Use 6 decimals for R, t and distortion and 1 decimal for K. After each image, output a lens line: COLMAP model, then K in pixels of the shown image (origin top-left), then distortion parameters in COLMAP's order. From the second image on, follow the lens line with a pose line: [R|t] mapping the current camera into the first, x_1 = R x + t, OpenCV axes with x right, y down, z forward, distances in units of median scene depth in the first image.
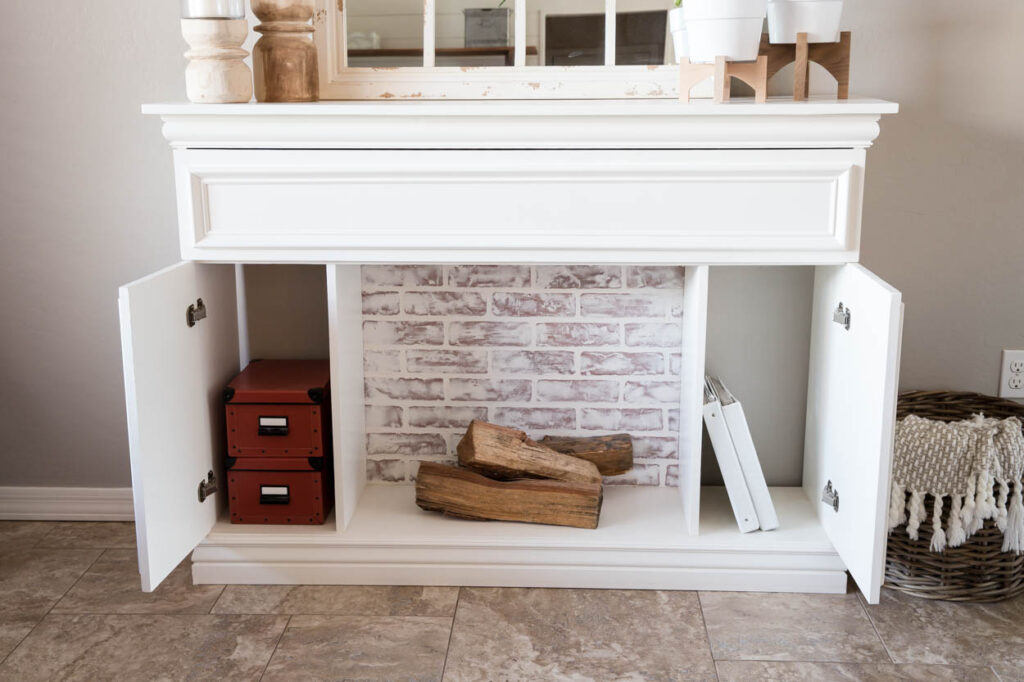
lens RADIAL K [[1210.5, 0, 512.0], [0, 1210.5, 341.0], [0, 0, 1]] dist [0.016838, 0.039385]
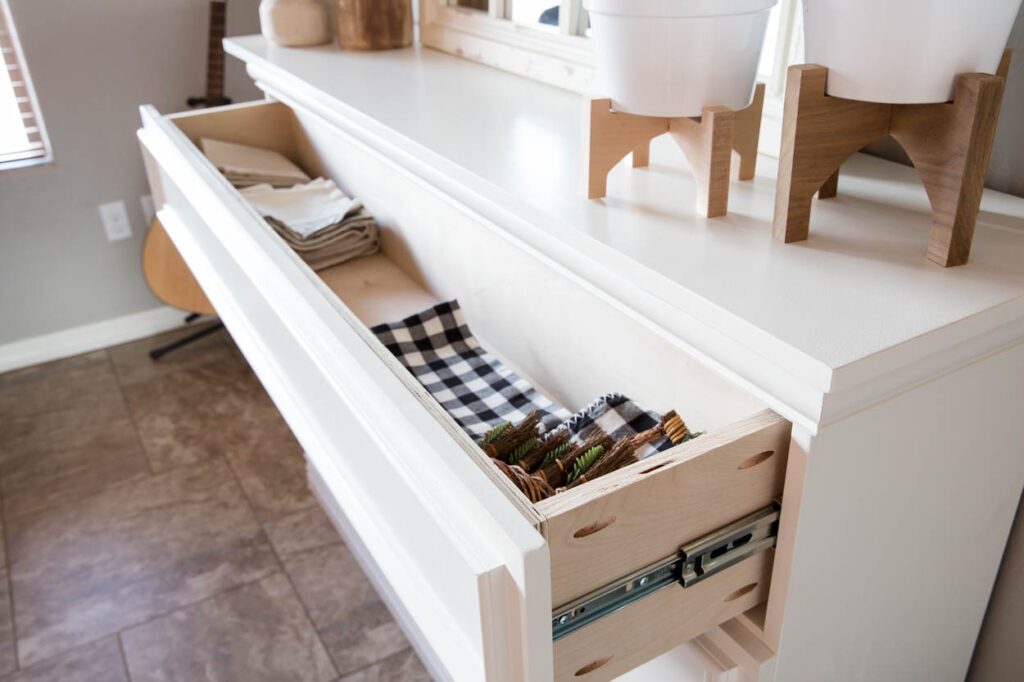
lens RADIAL K [[902.4, 0, 512.0], [0, 902.4, 341.0], [0, 0, 1]] dist [0.000036, -0.000753]
pose [[0.531690, 0.384683, -0.754536, 0.372394], [-0.168544, 0.921137, 0.350855, -0.222847], [0.829999, -0.059373, 0.554595, 0.662206]]
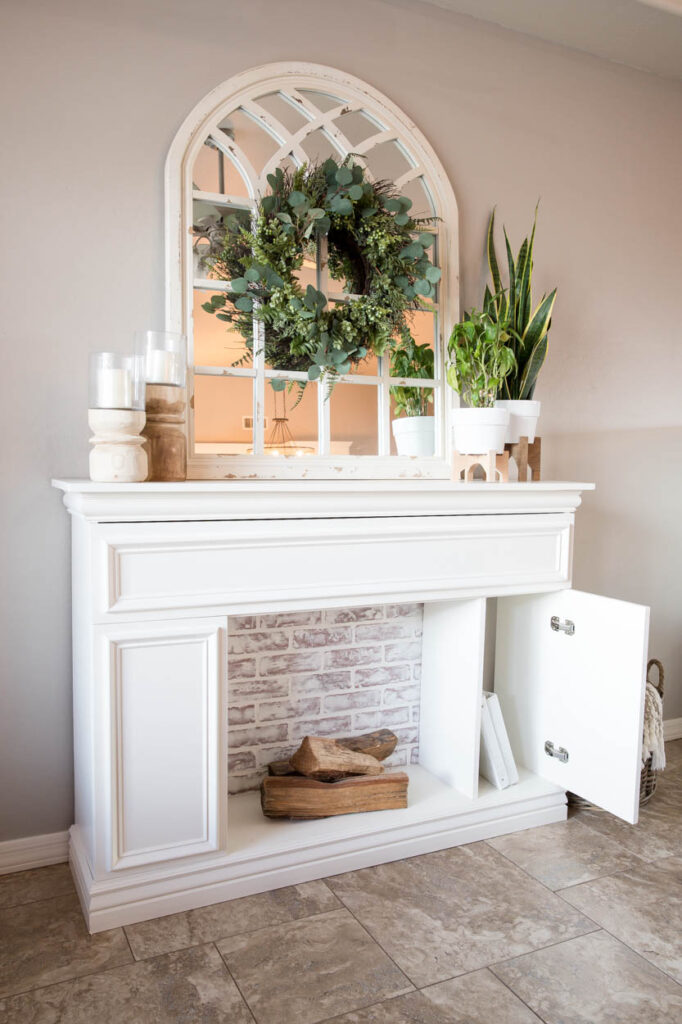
lens RADIAL K [[799.2, 0, 341.0], [0, 799.2, 512.0], [0, 0, 1]] dist [-0.084423, 0.089636]
pose [[0.879197, -0.015833, 0.476196, -0.363687], [0.091928, 0.986305, -0.136933, -0.043292], [-0.467507, 0.164167, 0.868612, 0.236329]]
